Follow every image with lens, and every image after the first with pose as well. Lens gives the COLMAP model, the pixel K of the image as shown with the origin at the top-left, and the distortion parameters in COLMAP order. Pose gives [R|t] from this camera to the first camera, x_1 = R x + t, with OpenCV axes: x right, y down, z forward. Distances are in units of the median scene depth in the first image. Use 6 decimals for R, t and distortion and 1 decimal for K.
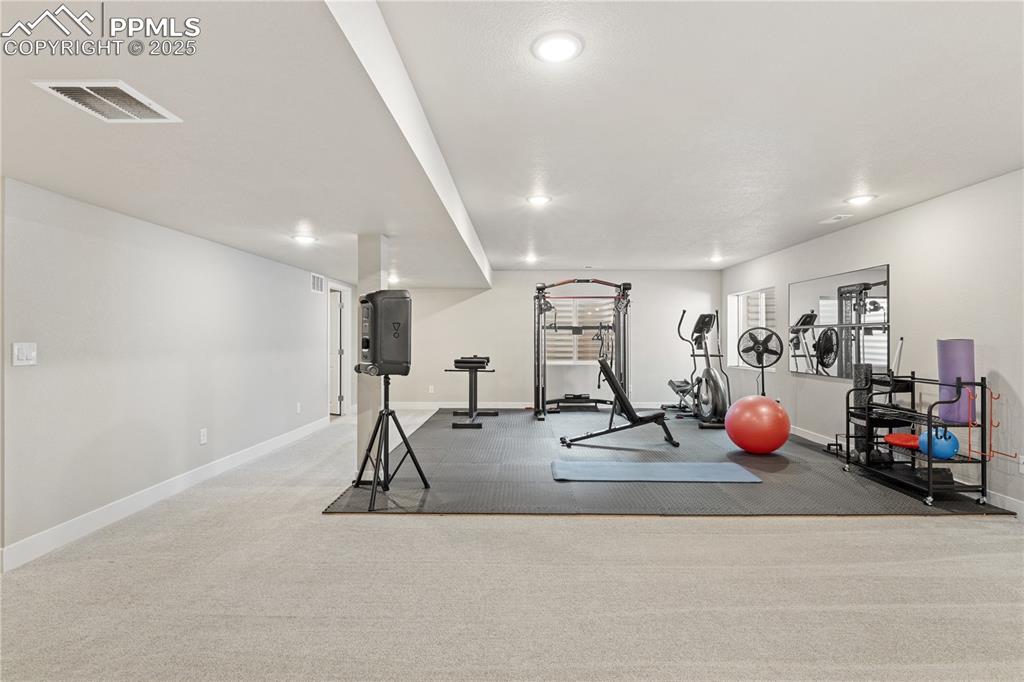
lens RADIAL K [[485.5, 0, 514.2], [0, 485.5, 333.7], [0, 0, 1]] dist [-0.001597, -0.000375]
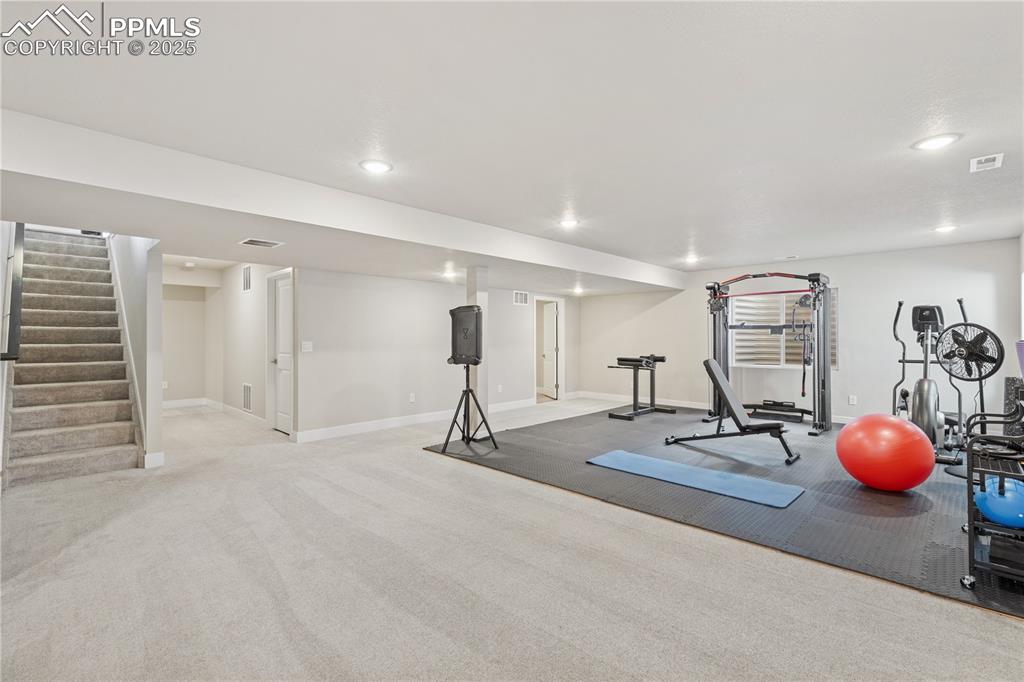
lens RADIAL K [[459.8, 0, 510.6], [0, 459.8, 339.8], [0, 0, 1]] dist [0.004944, -0.000696]
pose [[0.727905, 0.000787, -0.685677, 0.417055], [0.007779, 0.999926, 0.009406, -0.000039], [0.685634, -0.012181, 0.727845, 0.051663]]
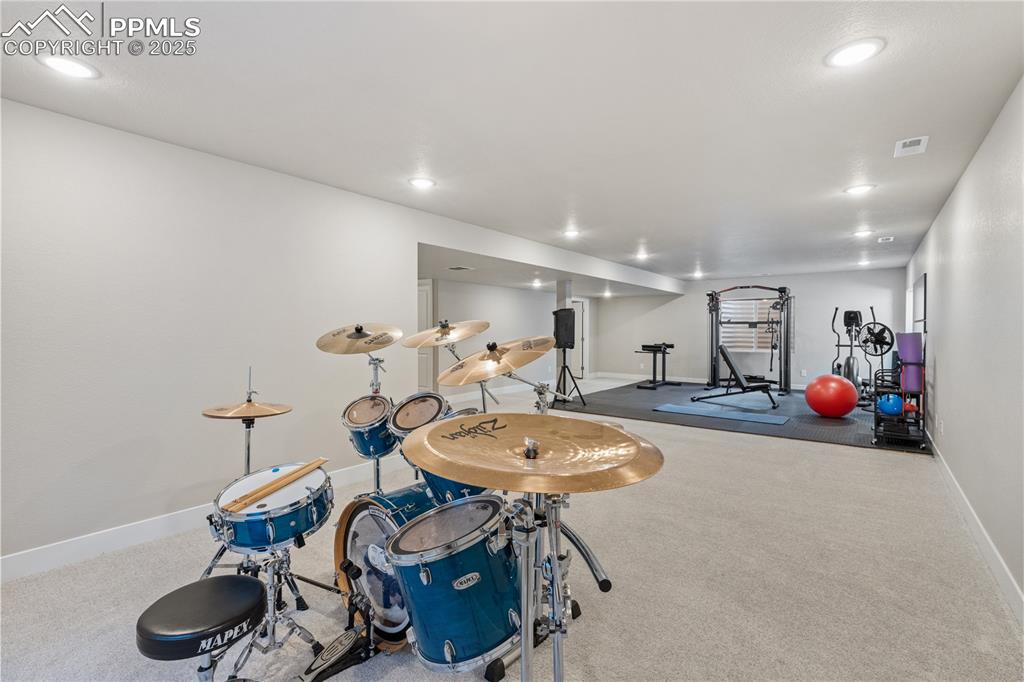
lens RADIAL K [[459.8, 0, 510.1], [0, 459.8, 340.0], [0, 0, 1]] dist [0.004944, -0.000696]
pose [[0.799010, 0.012828, -0.601181, 0.405770], [0.005043, 0.999594, 0.028032, -0.004767], [0.601297, -0.025430, 0.798621, -0.397780]]
